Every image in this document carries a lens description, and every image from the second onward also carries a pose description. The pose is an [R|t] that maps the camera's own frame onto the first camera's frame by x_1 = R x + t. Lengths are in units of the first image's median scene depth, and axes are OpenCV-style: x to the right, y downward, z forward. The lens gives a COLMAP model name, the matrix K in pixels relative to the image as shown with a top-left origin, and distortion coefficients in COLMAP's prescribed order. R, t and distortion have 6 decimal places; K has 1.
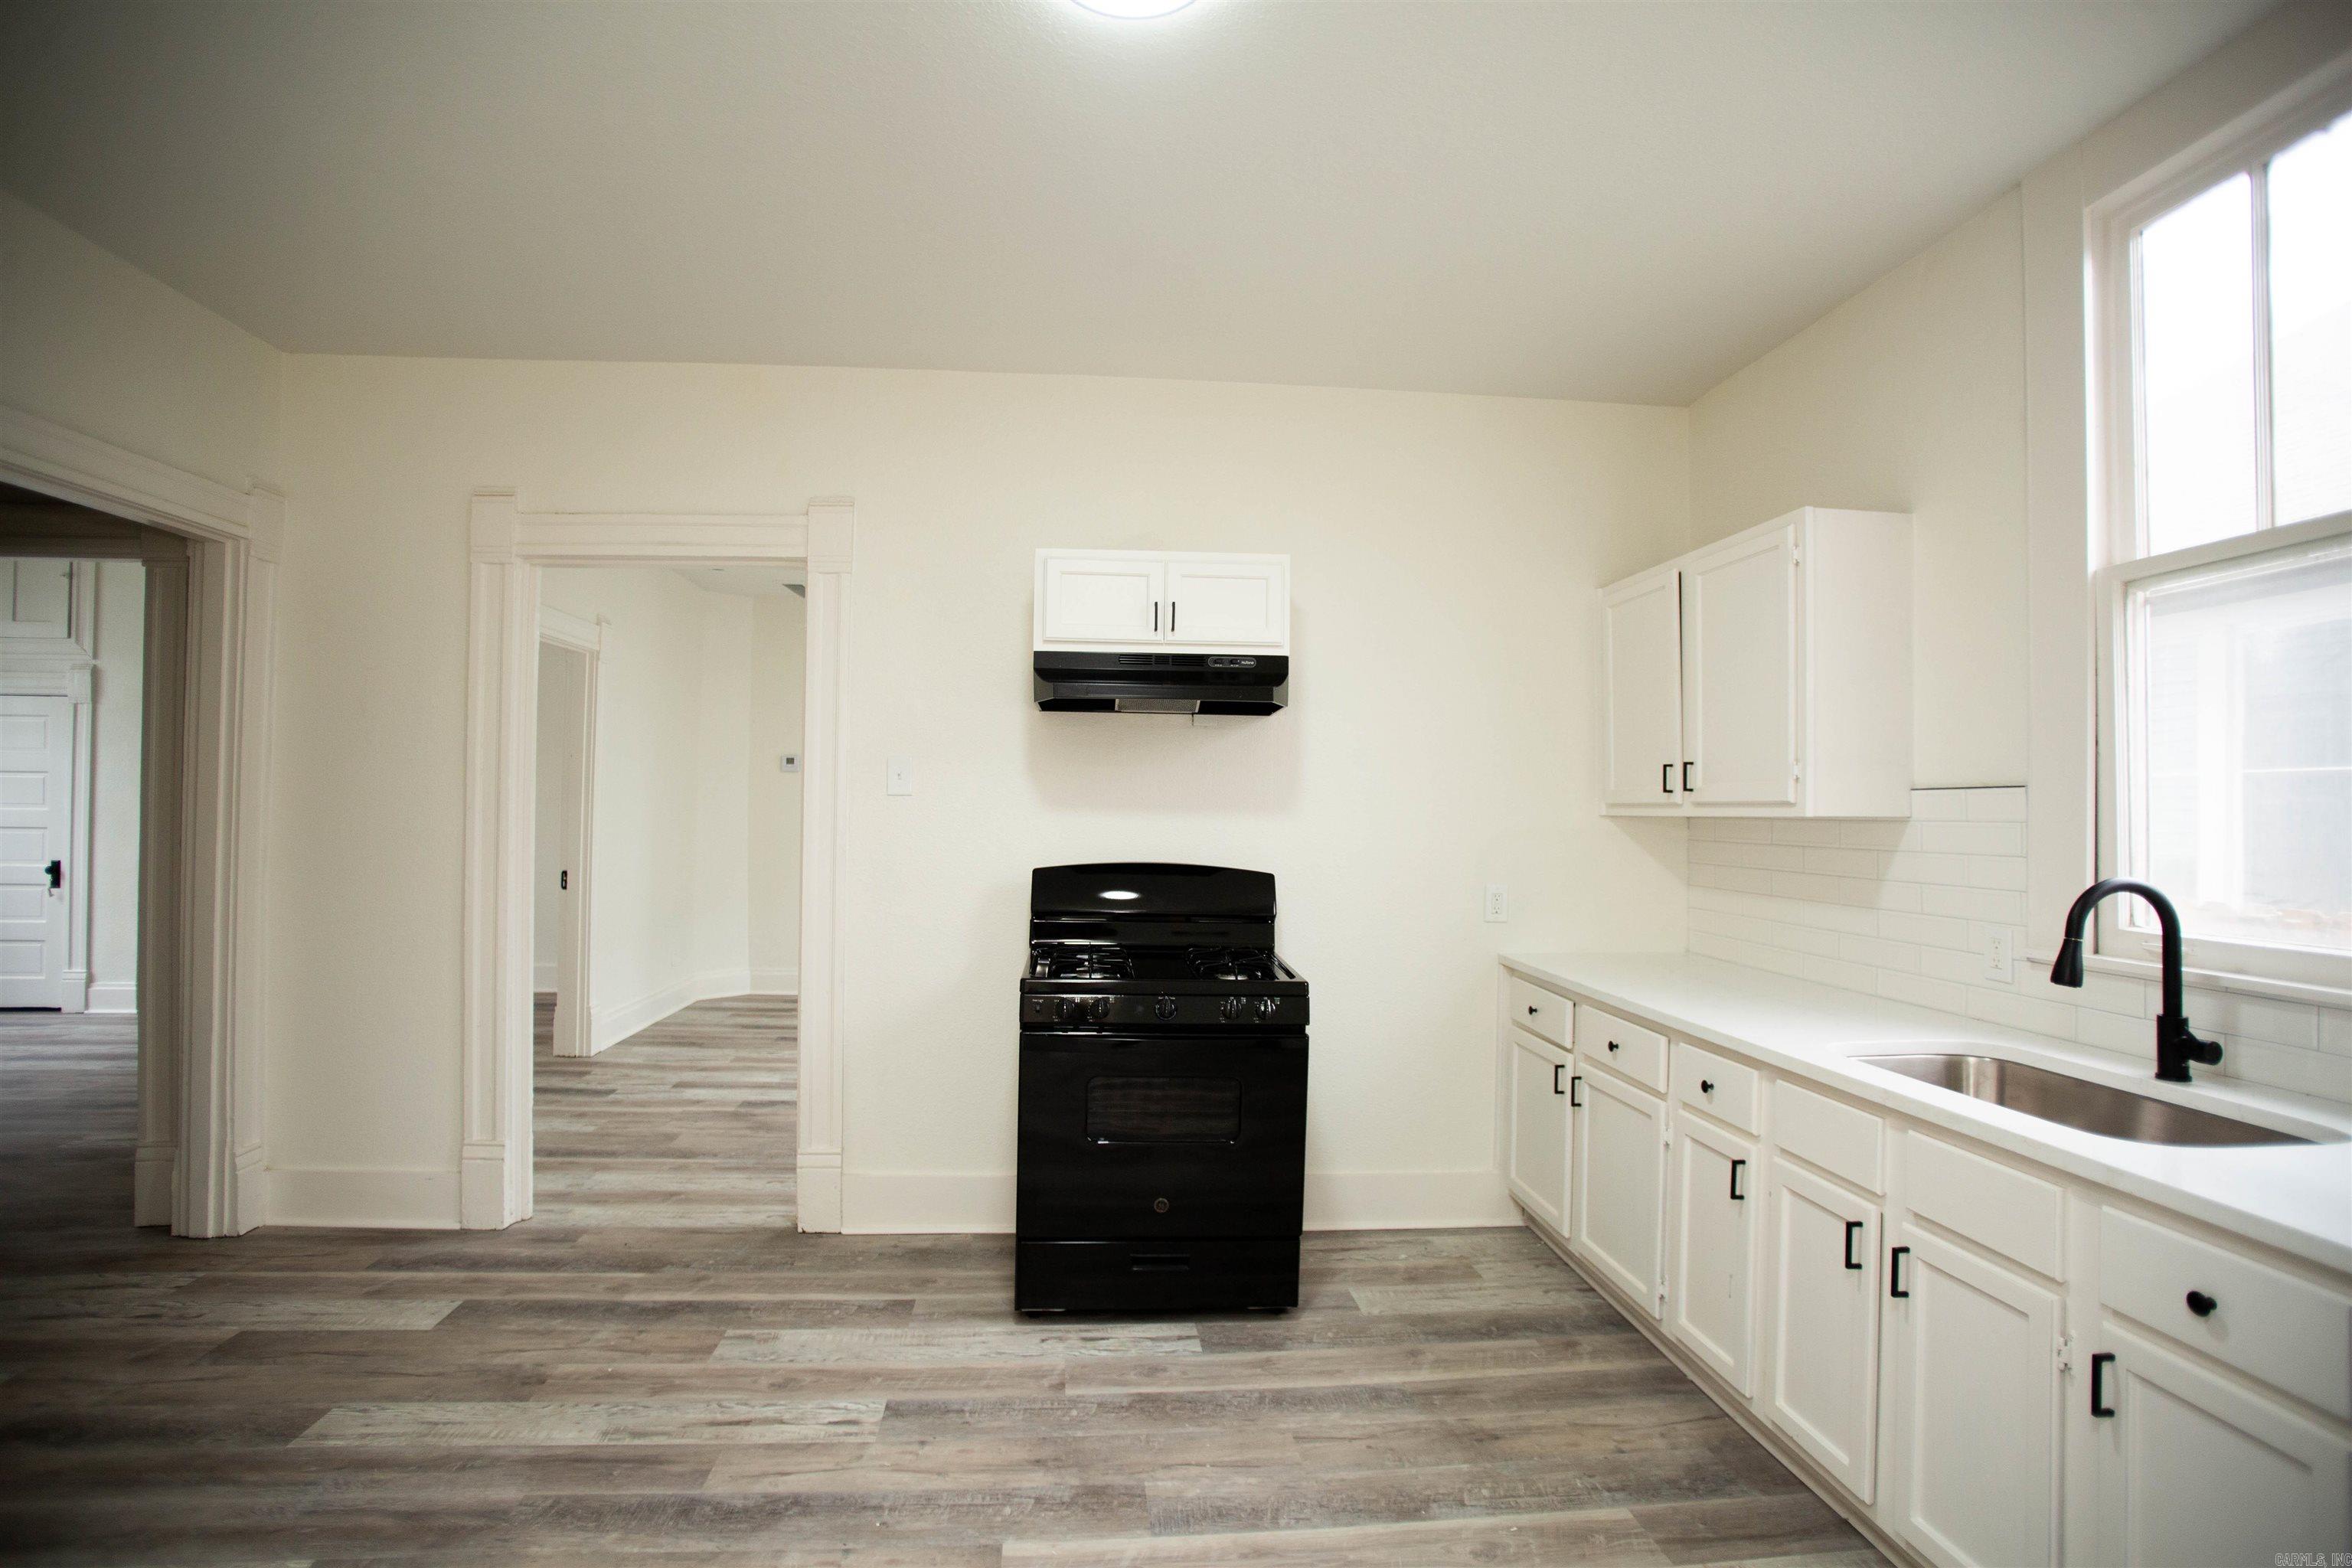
lens RADIAL K [[1145.0, 0, 1171.3], [0, 1145.0, 801.3], [0, 0, 1]] dist [-0.088601, 0.039184]
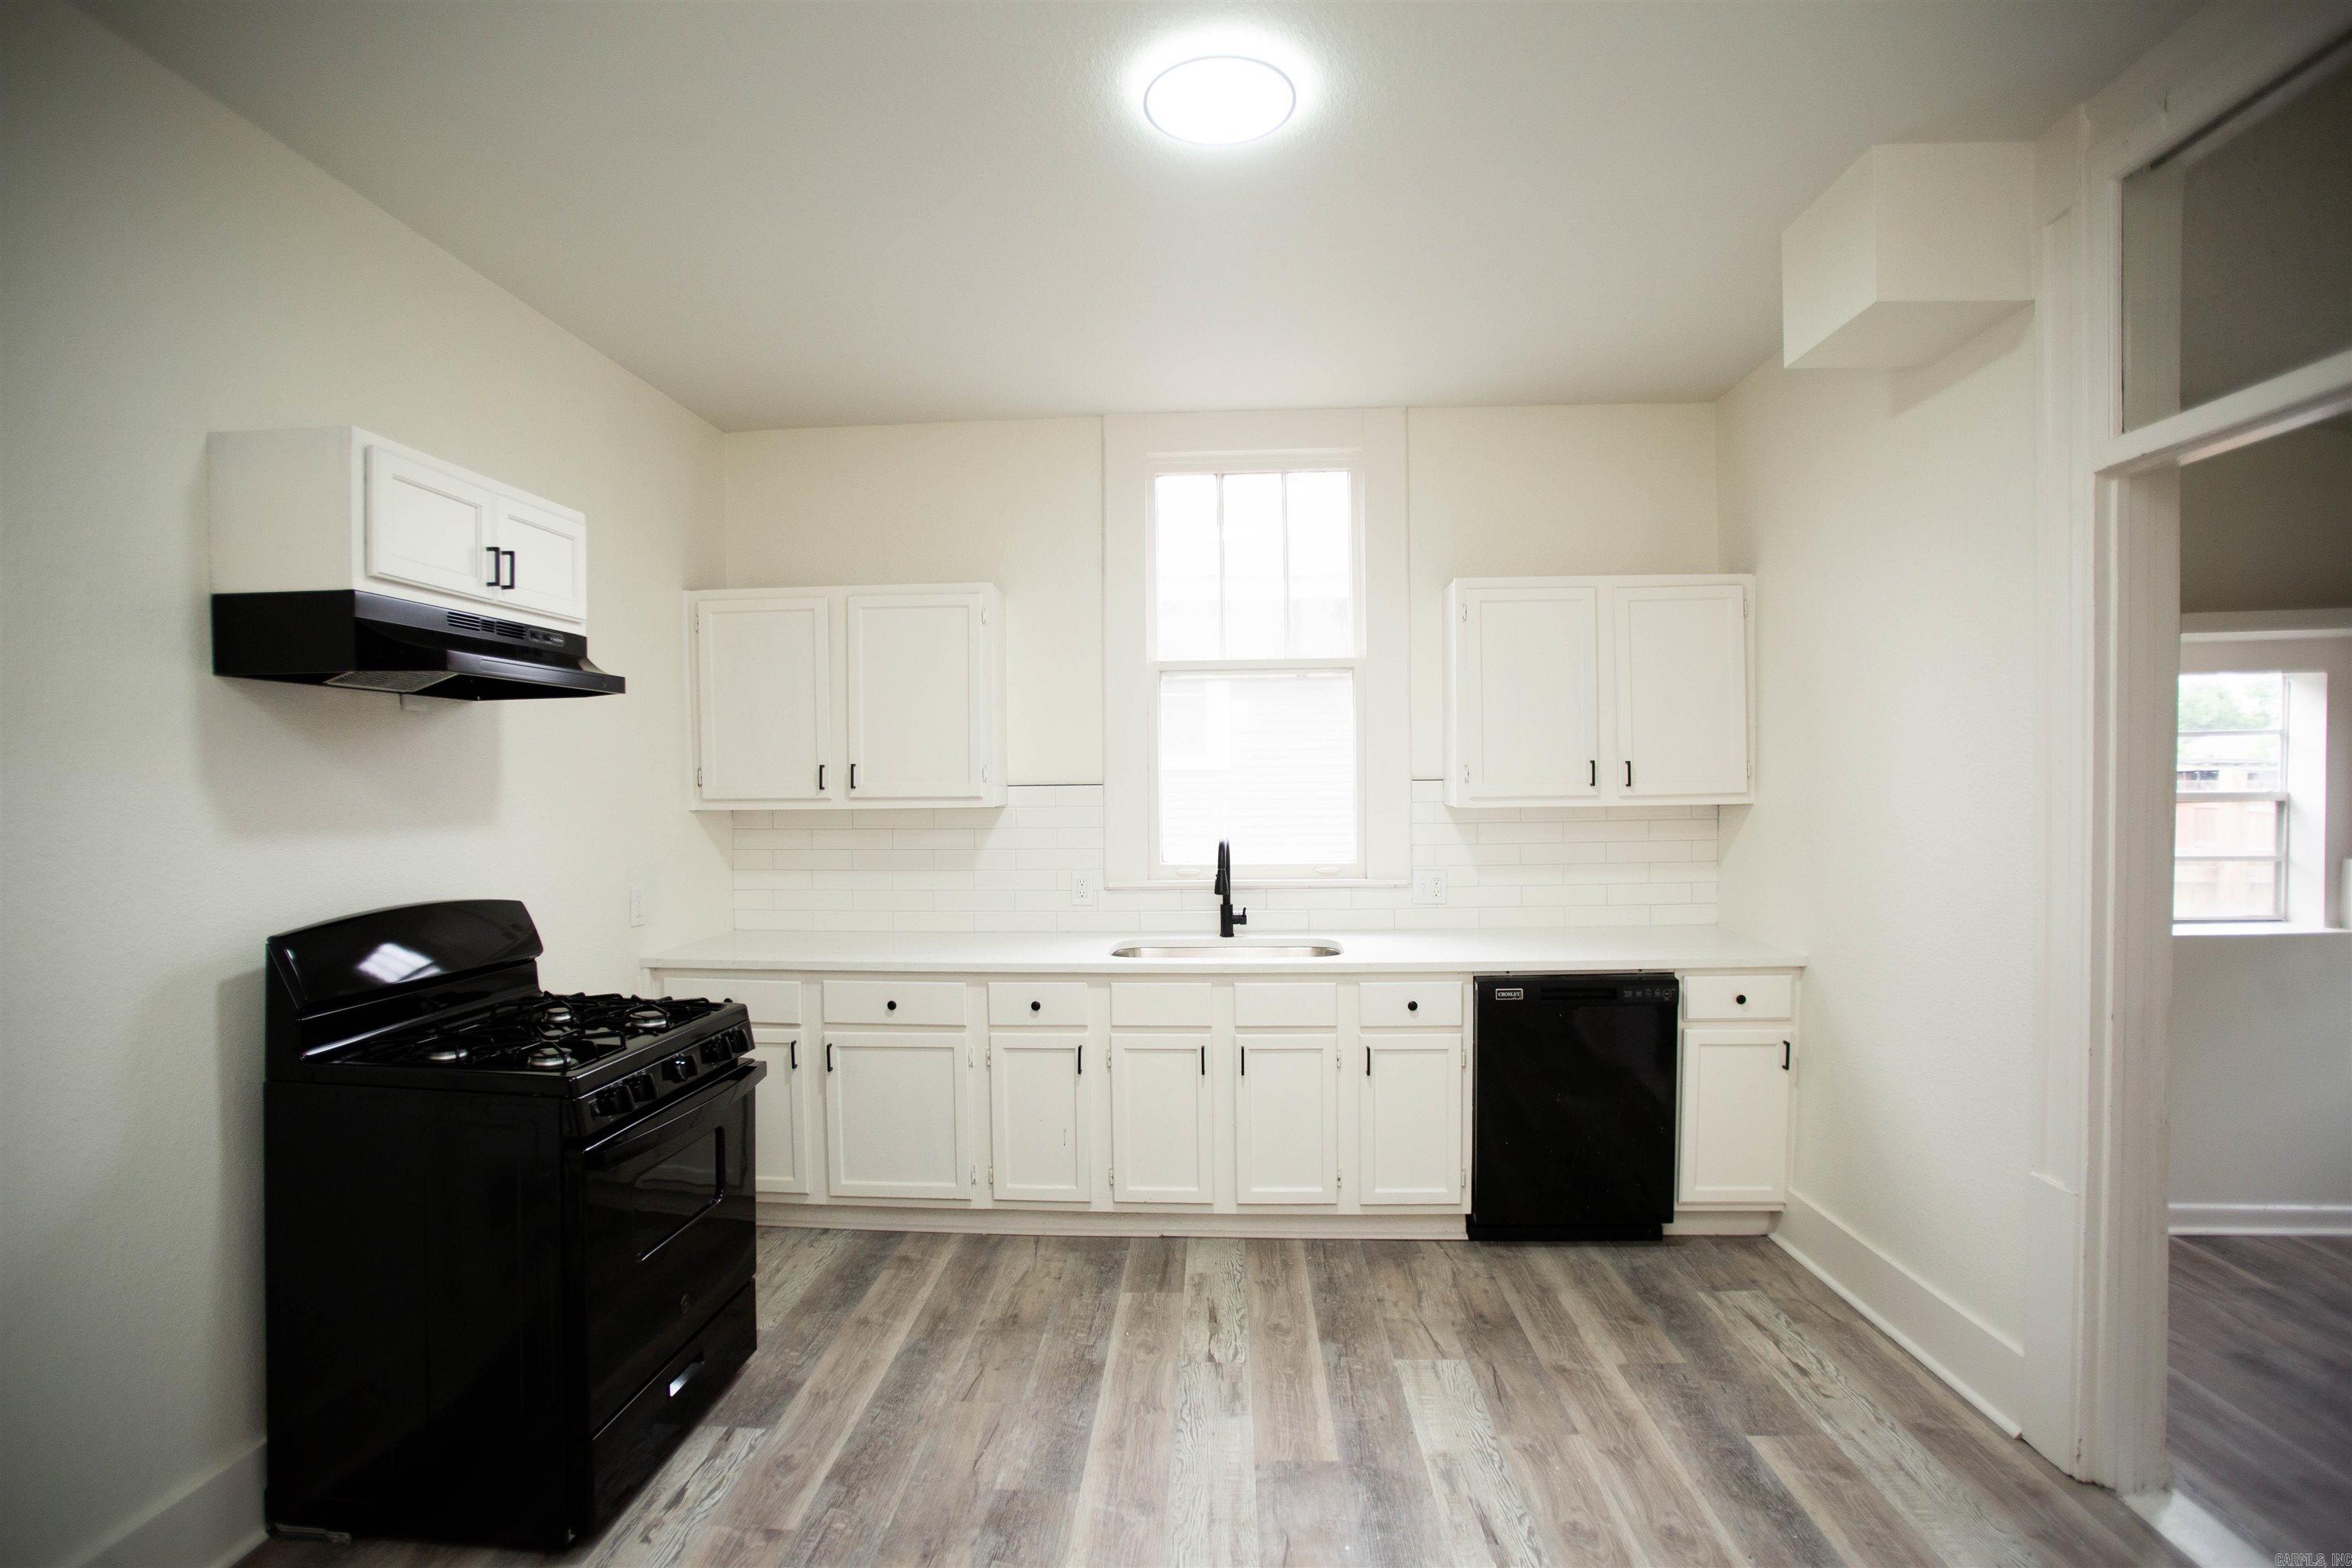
lens RADIAL K [[1159.1, 0, 1169.5], [0, 1159.1, 801.9], [0, 0, 1]] dist [-0.092457, 0.040980]
pose [[0.144995, -0.035197, 0.988806, -0.823086], [0.002069, 0.999376, 0.035270, -0.043515], [-0.989430, -0.003068, 0.144977, 0.573851]]
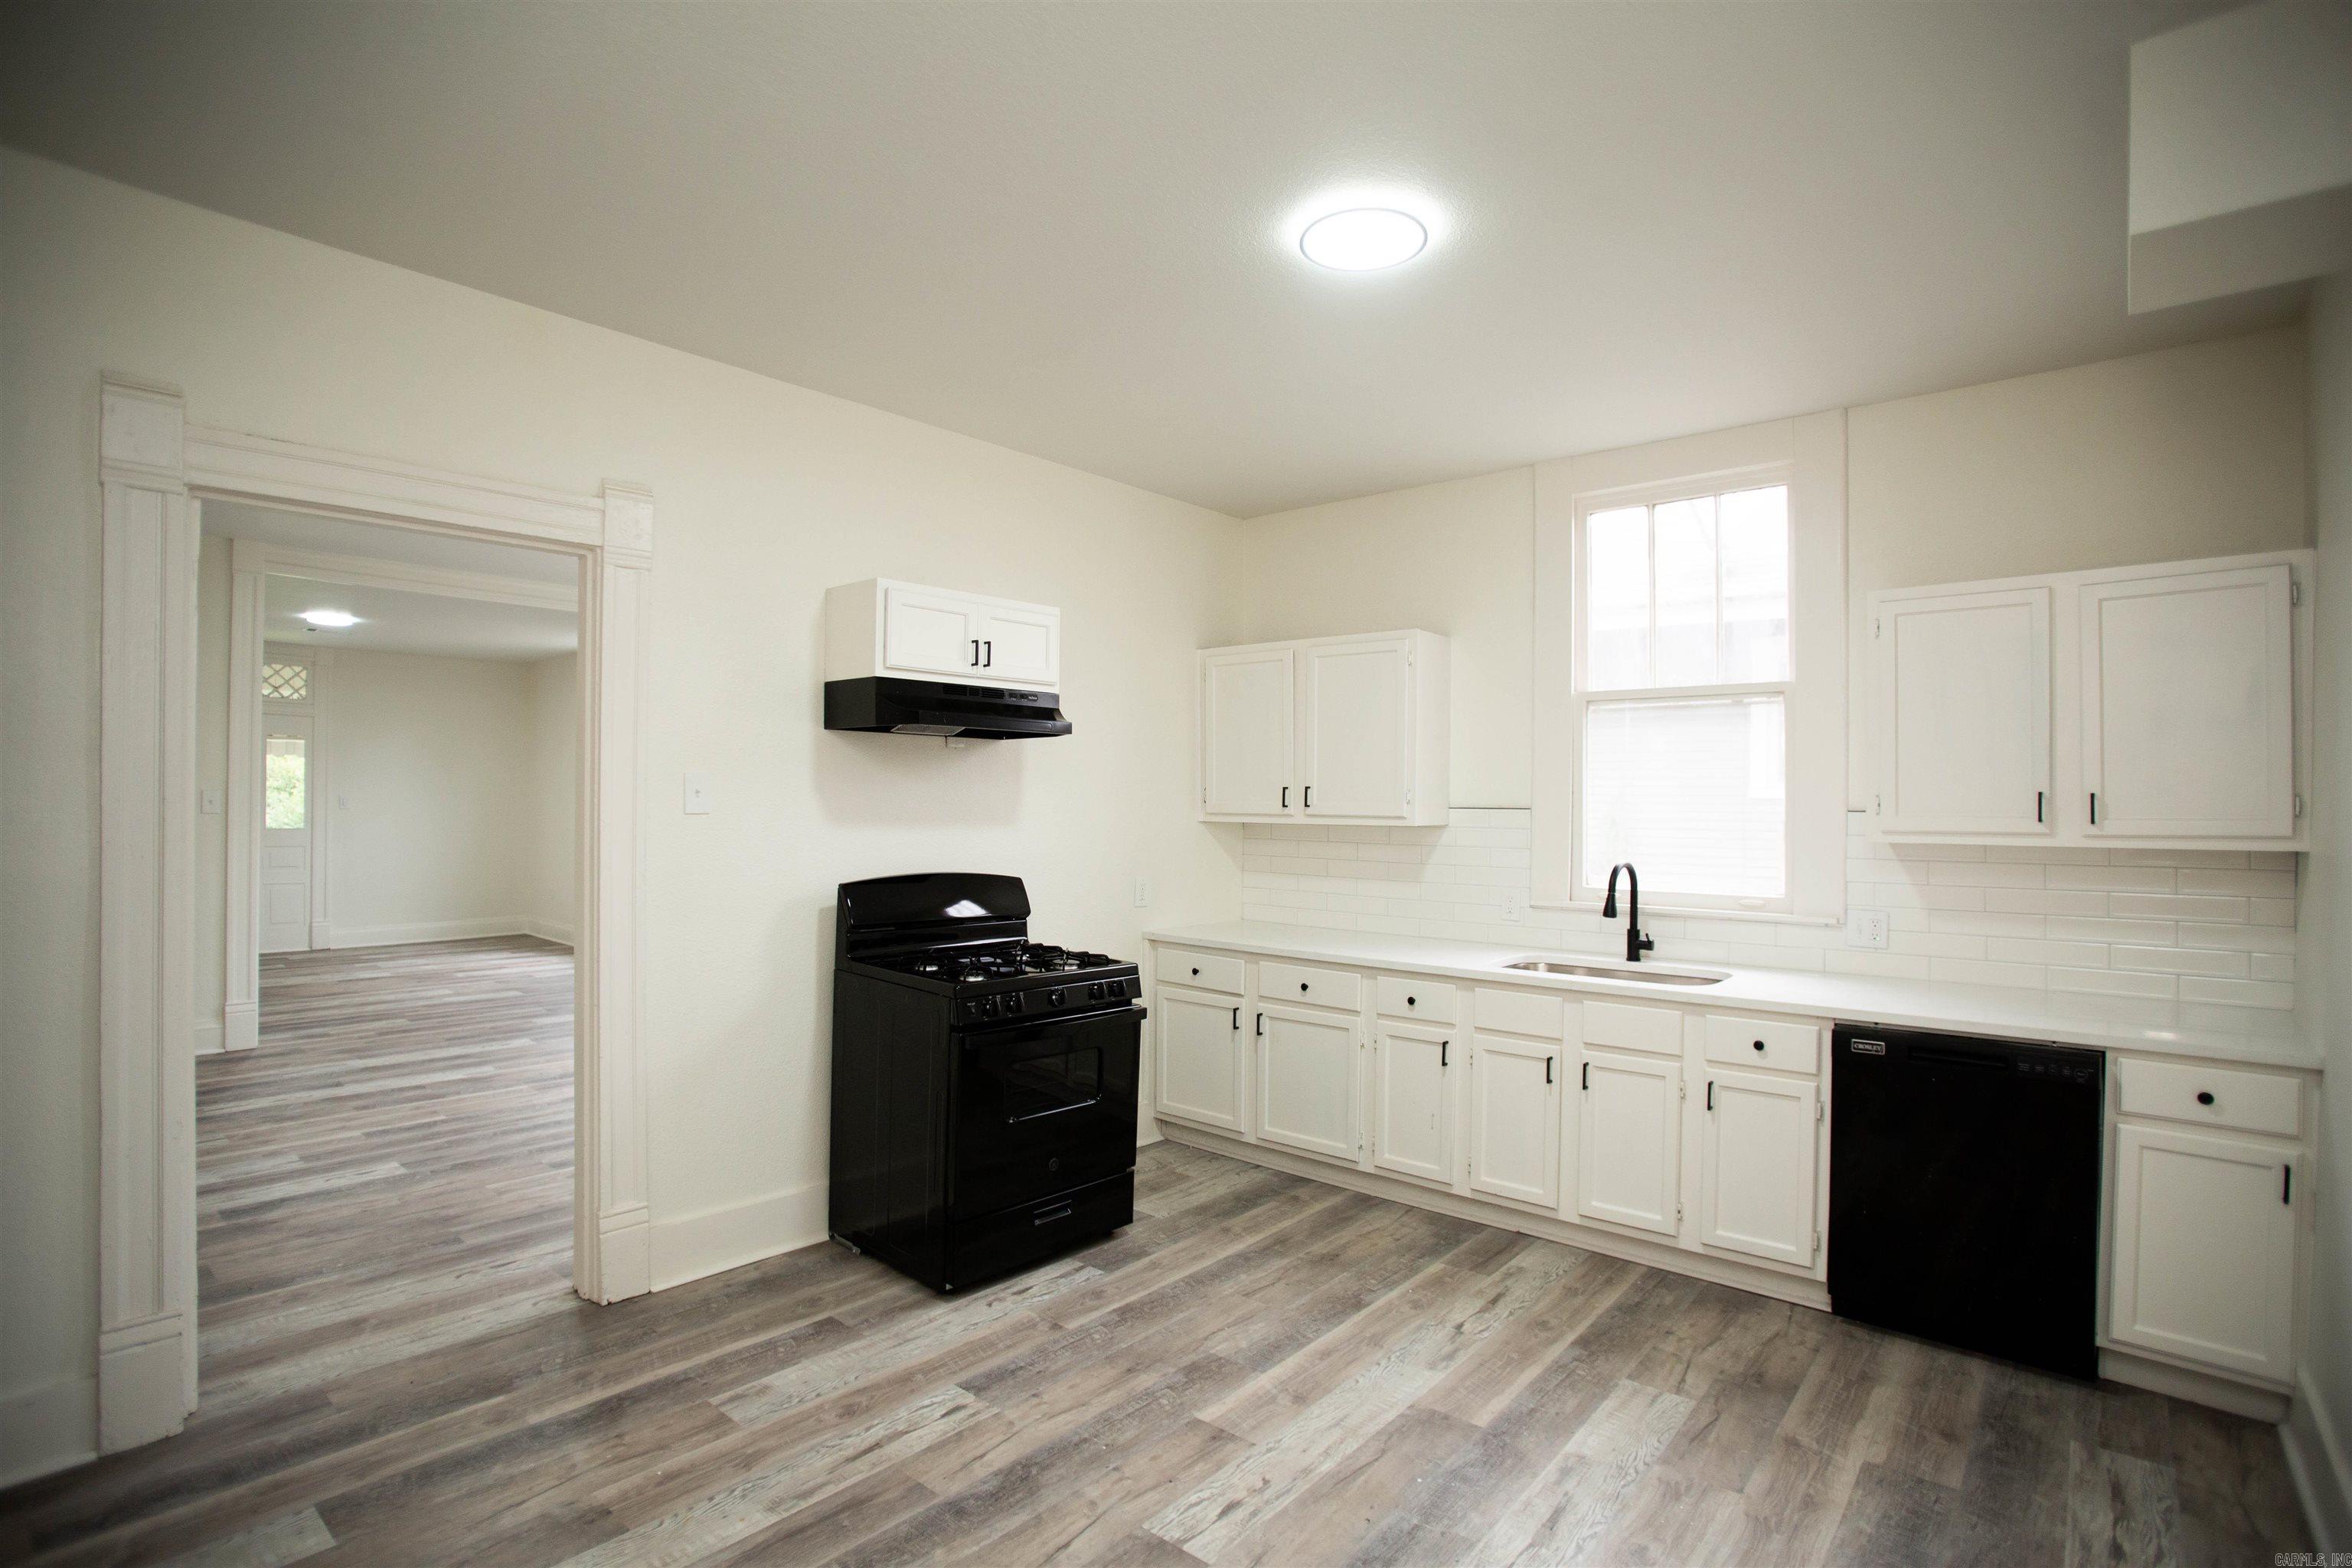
lens RADIAL K [[1145.0, 0, 1171.3], [0, 1145.0, 801.3], [0, 0, 1]] dist [-0.088601, 0.039184]
pose [[0.719650, -0.004886, 0.694320, -0.799155], [-0.008204, 0.999846, 0.015539, -0.043877], [-0.694289, -0.016879, 0.719499, 0.078650]]
